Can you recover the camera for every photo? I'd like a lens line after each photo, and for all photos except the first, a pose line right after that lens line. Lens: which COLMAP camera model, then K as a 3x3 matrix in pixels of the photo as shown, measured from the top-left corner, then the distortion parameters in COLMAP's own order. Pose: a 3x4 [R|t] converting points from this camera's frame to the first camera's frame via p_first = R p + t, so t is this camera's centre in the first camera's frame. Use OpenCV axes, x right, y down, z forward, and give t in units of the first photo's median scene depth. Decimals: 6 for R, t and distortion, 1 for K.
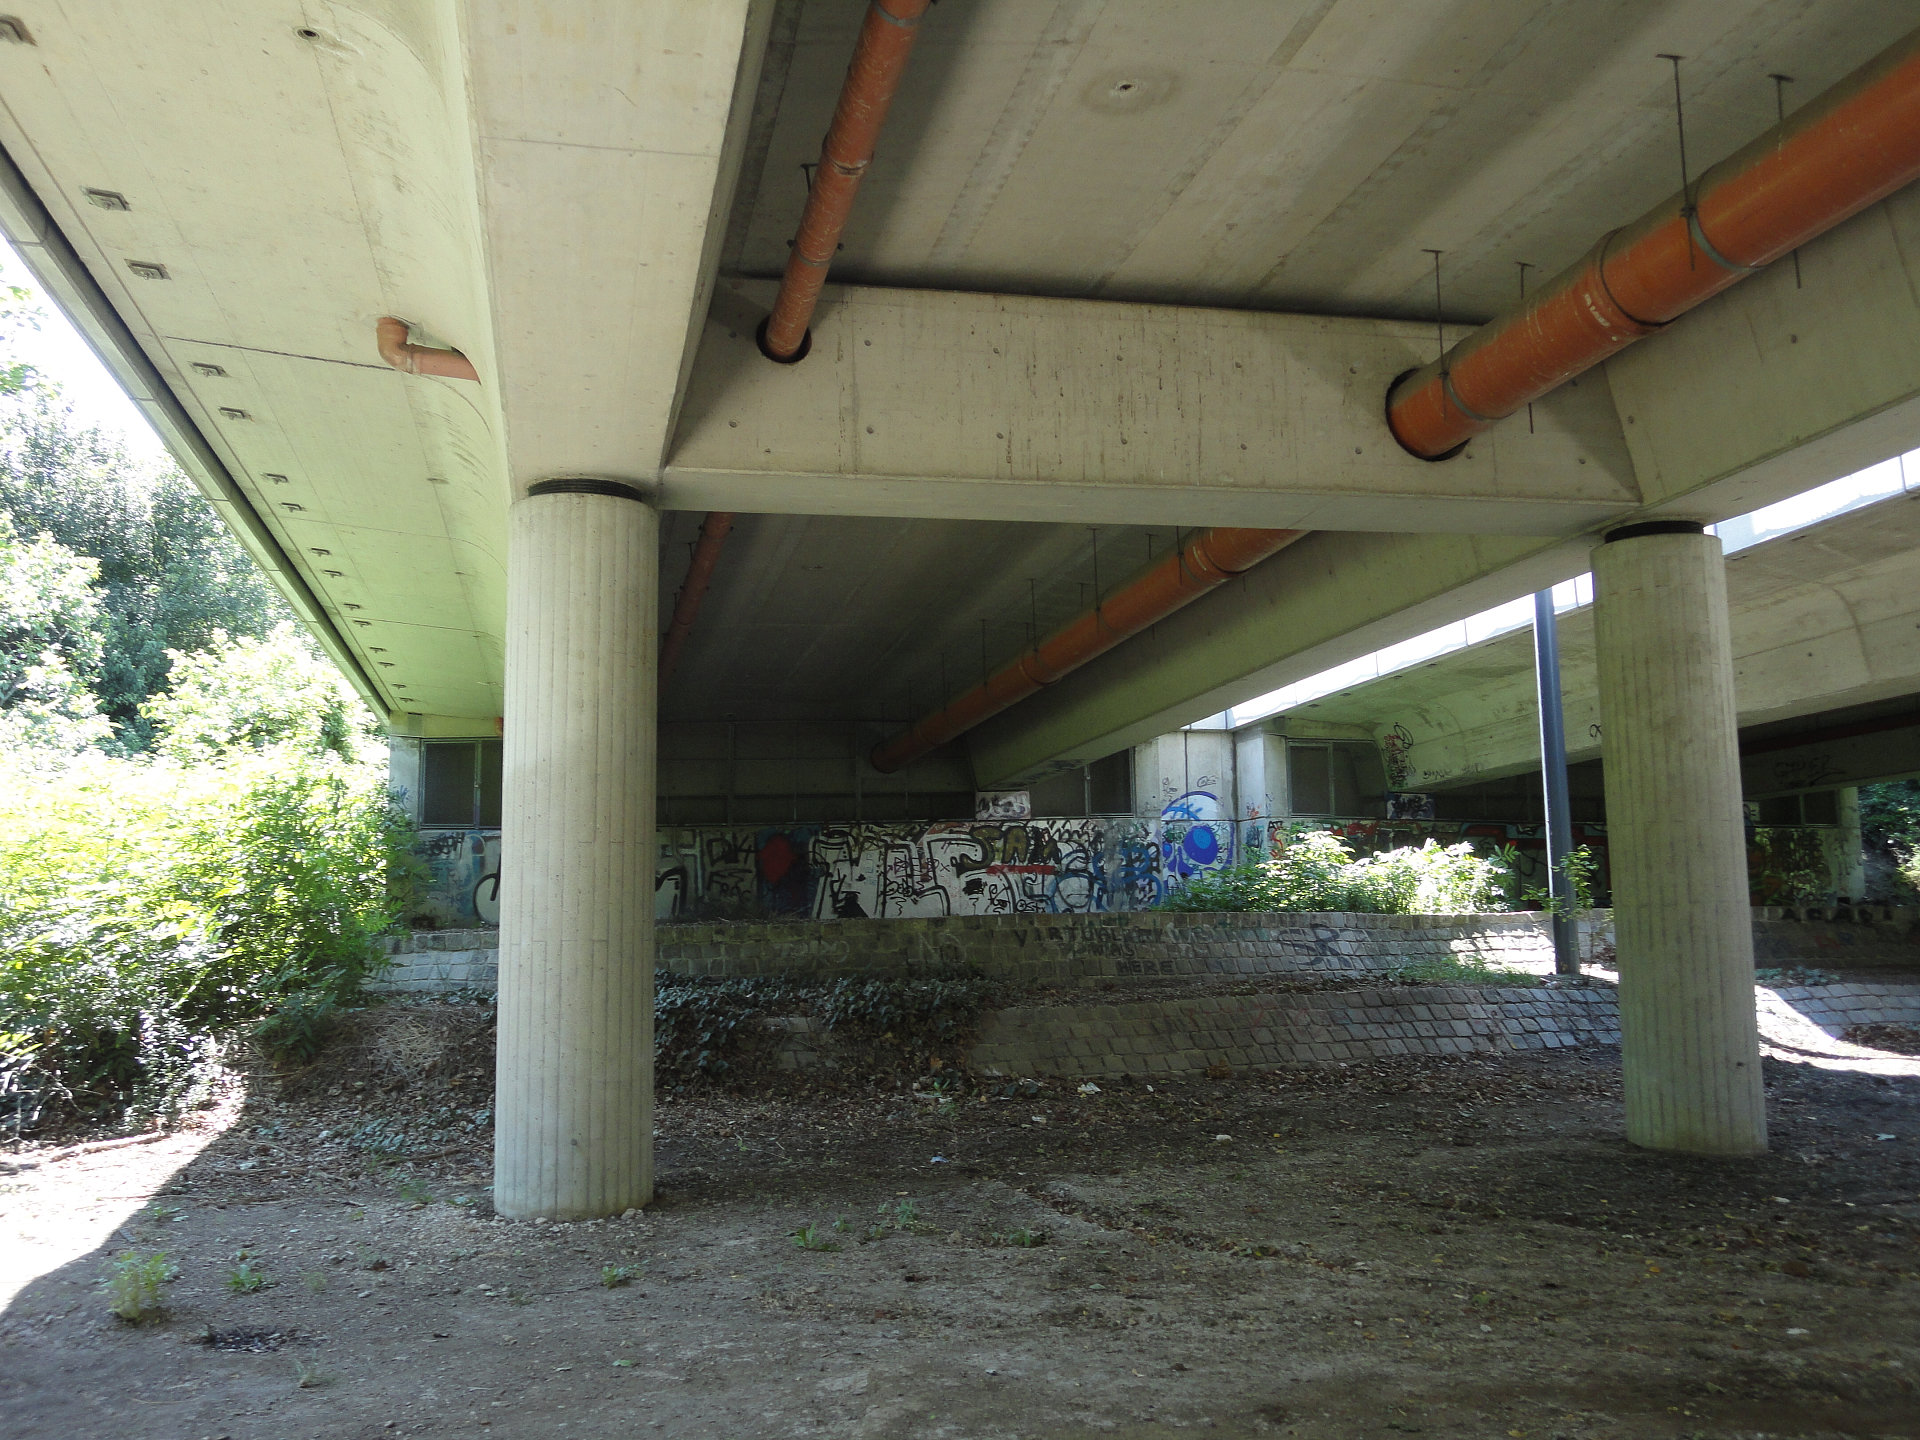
lens RADIAL K [[1576.2, 0, 964.3], [0, 1576.2, 721.1], [0, 0, 1]] dist [-0.017155, -0.004629]
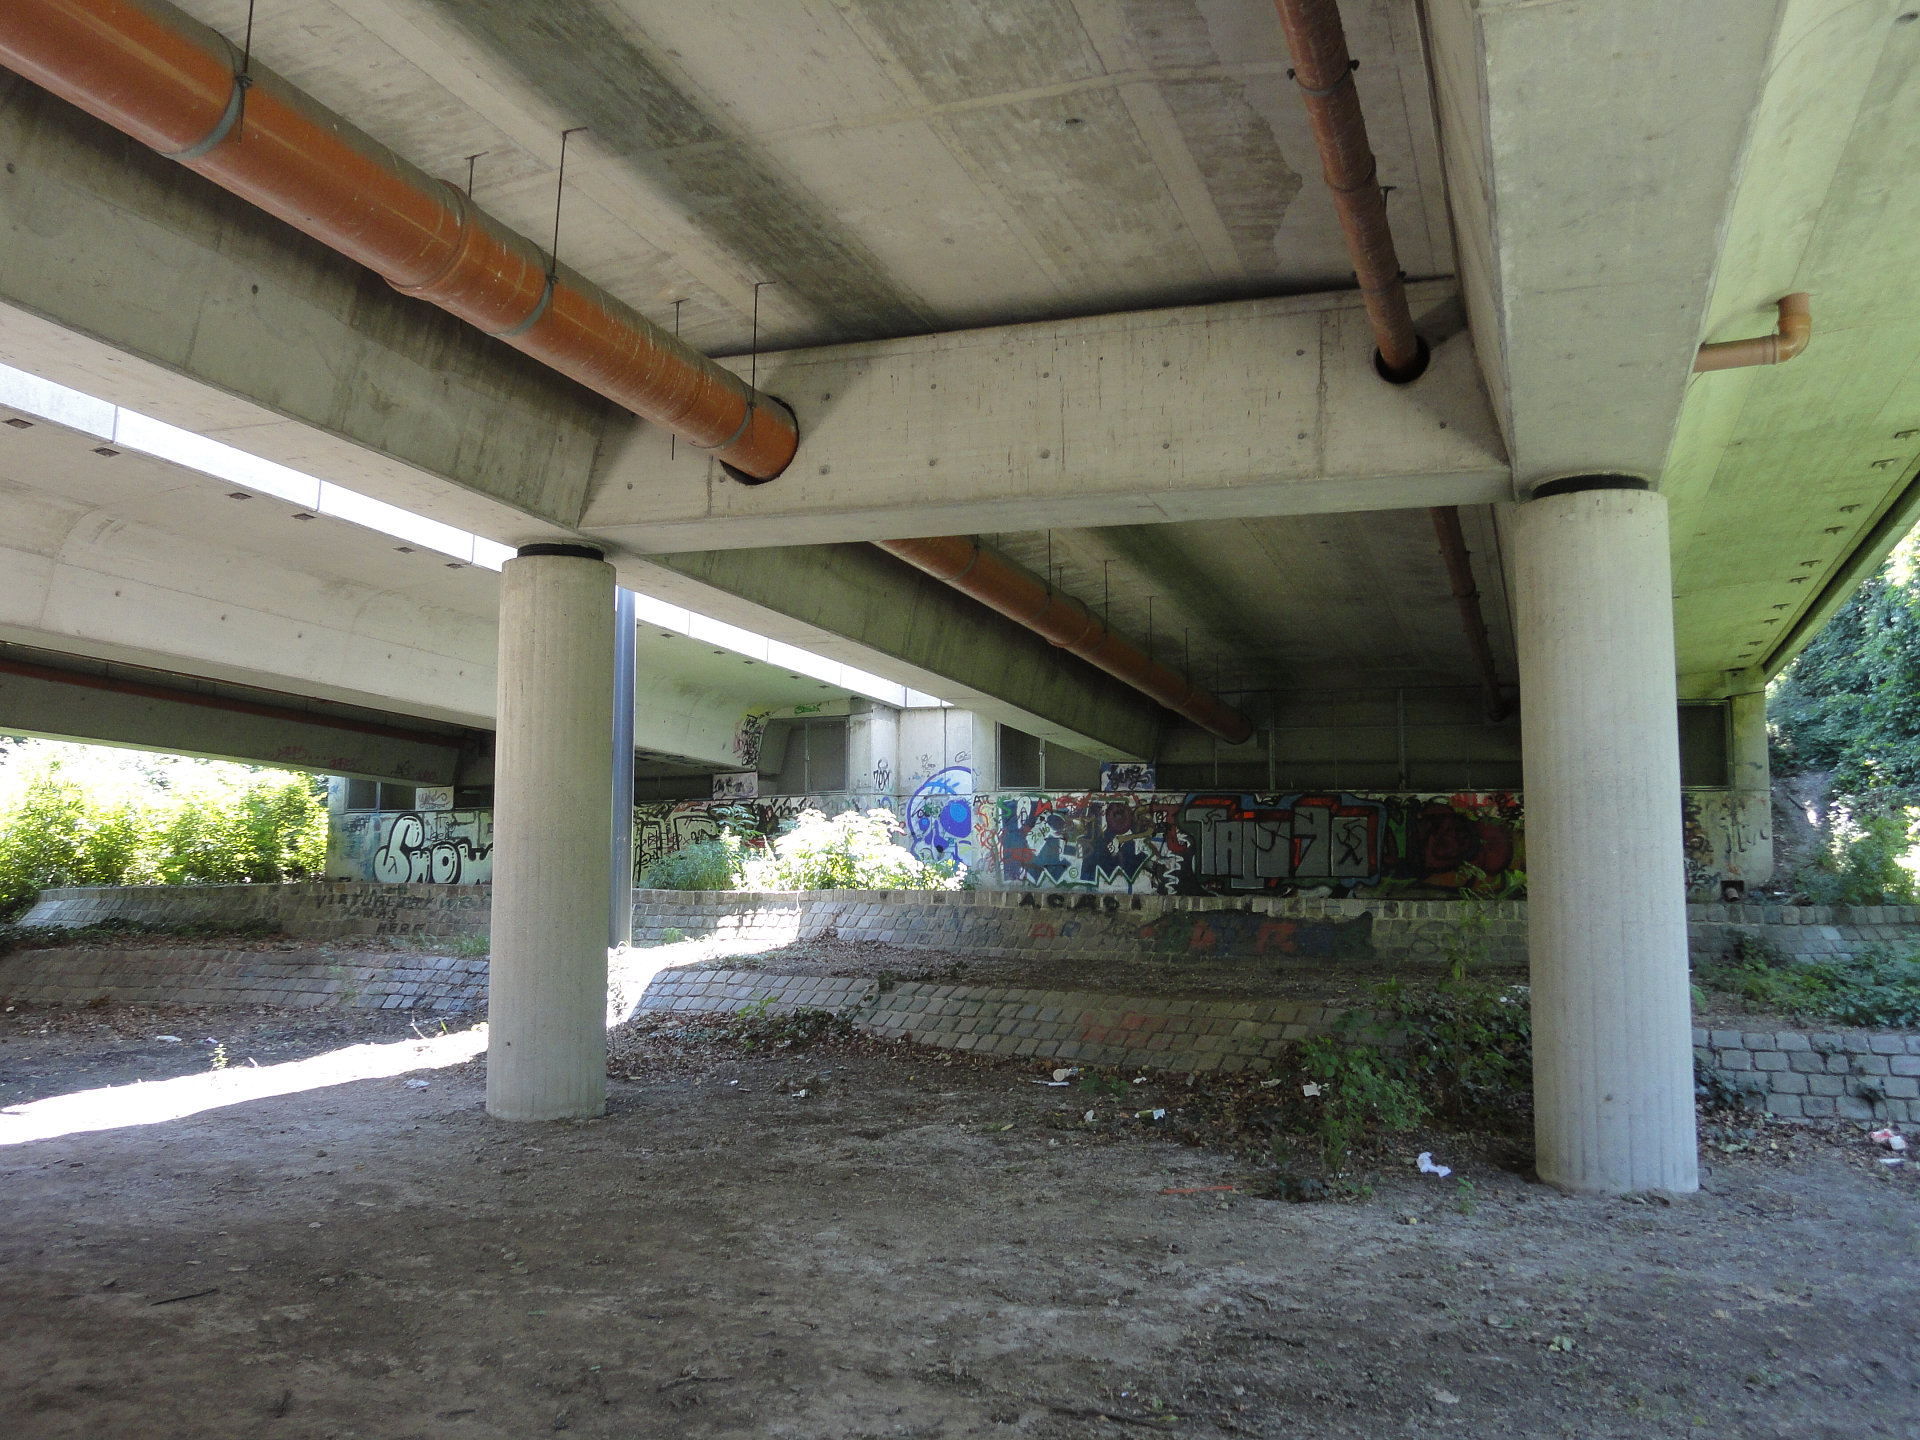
lens RADIAL K [[1576.2, 0, 958.3], [0, 1576.2, 721.1], [0, 0, 1]] dist [-0.017155, -0.004629]
pose [[0.815895, -0.041223, -0.576728, 0.797783], [0.057053, 0.998327, 0.009355, 0.005959], [0.575378, -0.040536, 0.816882, 0.175053]]
